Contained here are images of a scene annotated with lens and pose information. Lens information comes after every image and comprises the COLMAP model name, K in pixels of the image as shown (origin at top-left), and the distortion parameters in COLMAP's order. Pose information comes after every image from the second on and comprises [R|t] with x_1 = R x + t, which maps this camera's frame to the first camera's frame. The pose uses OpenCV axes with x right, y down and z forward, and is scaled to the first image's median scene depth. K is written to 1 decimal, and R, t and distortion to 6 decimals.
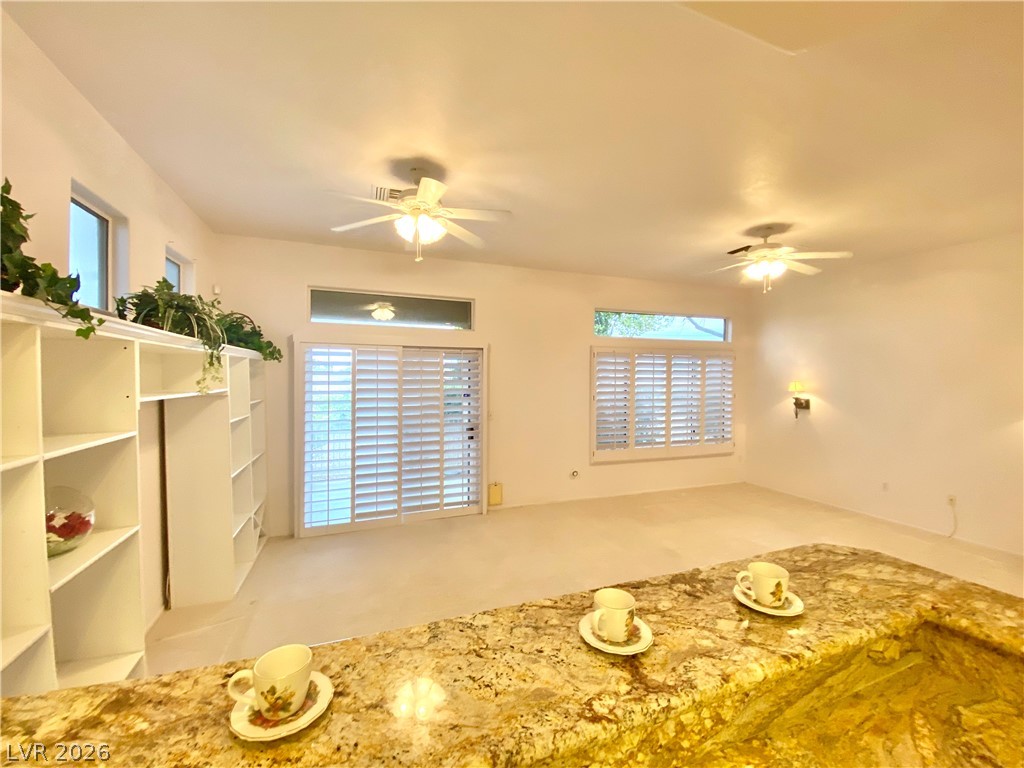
lens RADIAL K [[412.9, 0, 512.0], [0, 412.9, 384.0], [0, 0, 1]] dist [0.047257, -0.035830]
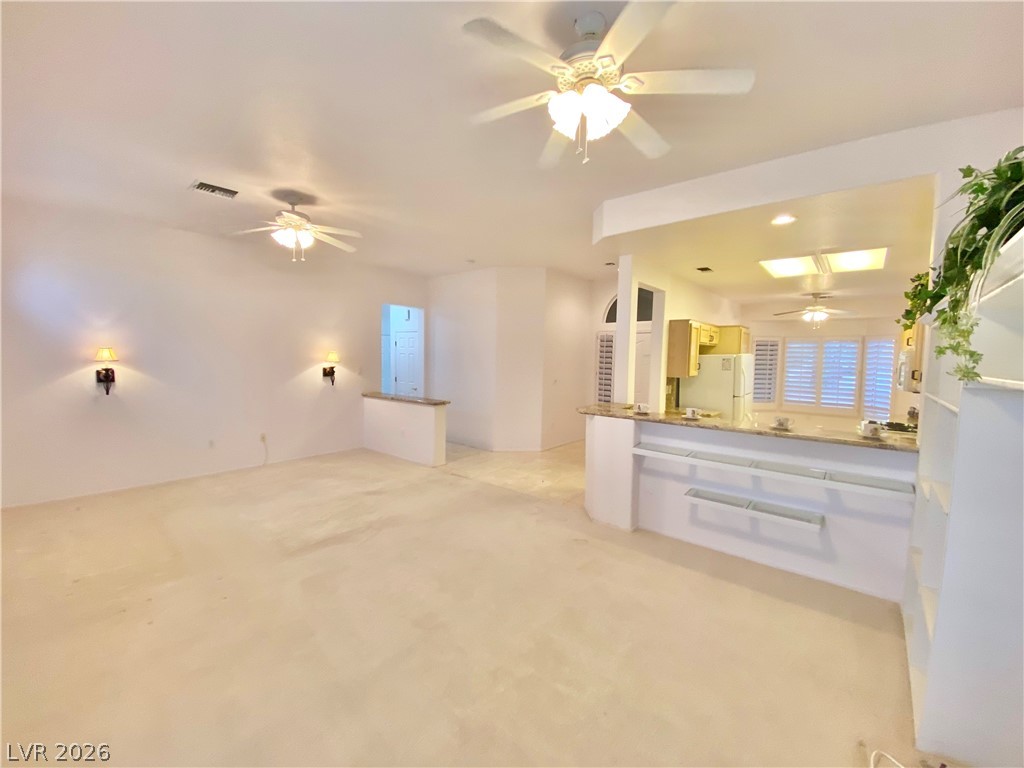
lens RADIAL K [[412.9, 0, 512.0], [0, 412.9, 384.0], [0, 0, 1]] dist [0.024870, -0.021772]
pose [[-0.483497, -0.073702, 0.872237, -0.563663], [-0.003343, 0.996597, 0.082357, -0.008024], [-0.875339, 0.036904, -0.482099, 1.059092]]
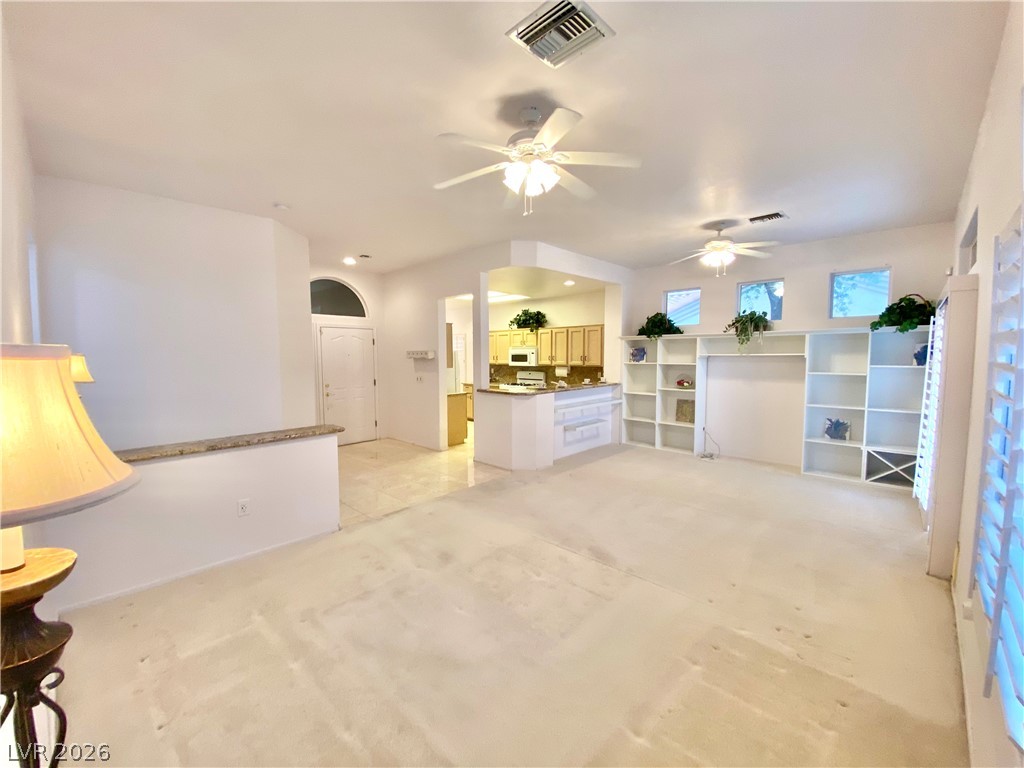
lens RADIAL K [[412.9, 0, 512.0], [0, 412.9, 384.0], [0, 0, 1]] dist [0.047257, -0.035830]
pose [[-0.903880, 0.032416, -0.426557, 0.929967], [-0.006441, 0.995981, 0.089337, -0.008882], [0.427738, 0.083497, -0.900038, 1.630657]]
